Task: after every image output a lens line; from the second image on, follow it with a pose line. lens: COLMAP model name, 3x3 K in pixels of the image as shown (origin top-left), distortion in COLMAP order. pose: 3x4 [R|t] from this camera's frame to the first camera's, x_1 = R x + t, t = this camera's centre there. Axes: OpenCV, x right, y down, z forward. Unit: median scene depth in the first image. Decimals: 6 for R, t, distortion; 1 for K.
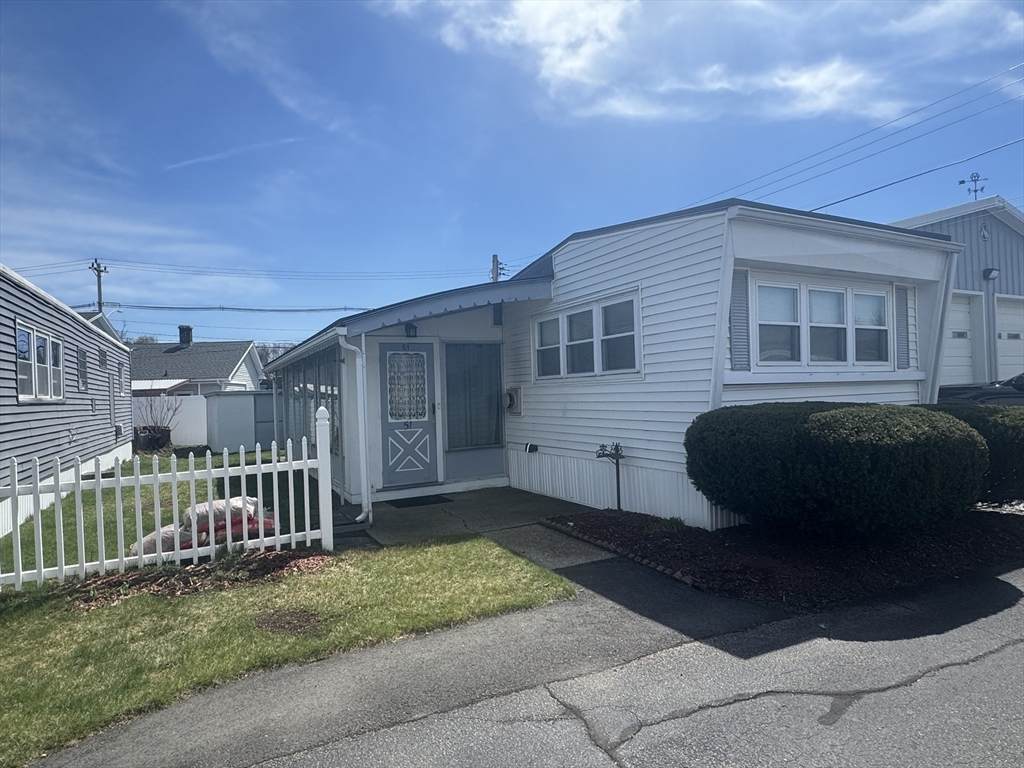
lens RADIAL K [[597.3, 0, 512.0], [0, 597.3, 384.0], [0, 0, 1]] dist [0.005076, 0.000167]
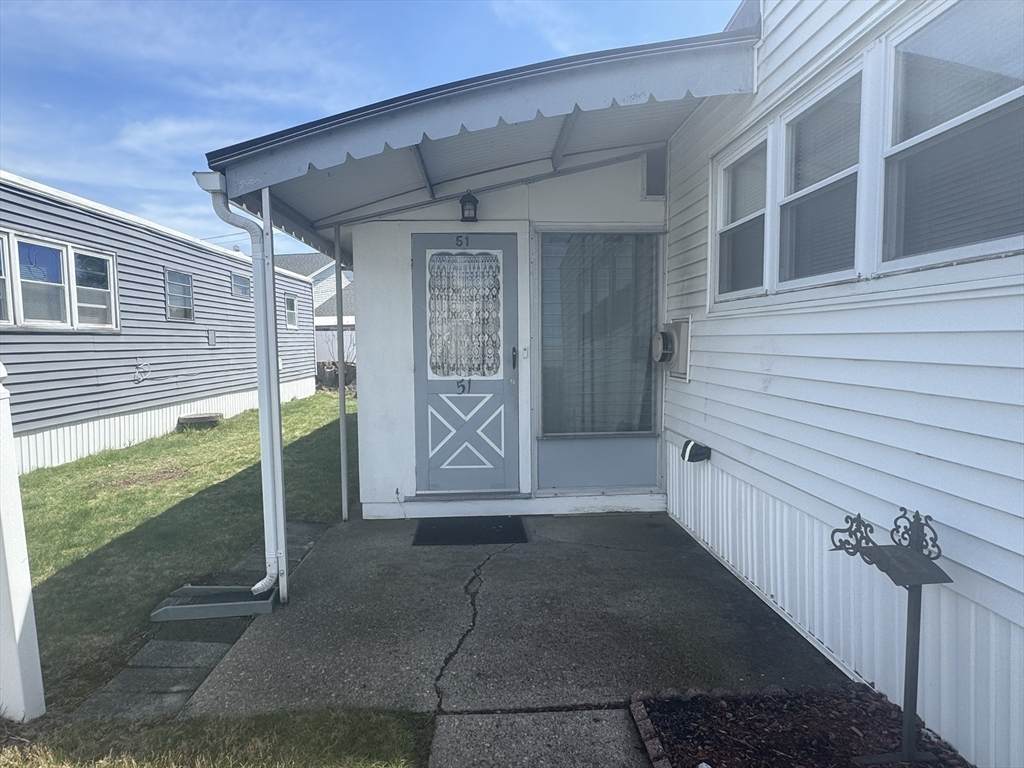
lens RADIAL K [[597.3, 0, 512.0], [0, 597.3, 384.0], [0, 0, 1]] dist [0.005076, 0.000167]
pose [[0.909424, 0.055944, -0.412091, 0.089068], [-0.014875, 0.994652, 0.102203, 0.010233], [0.415605, -0.086816, 0.905393, 0.522160]]
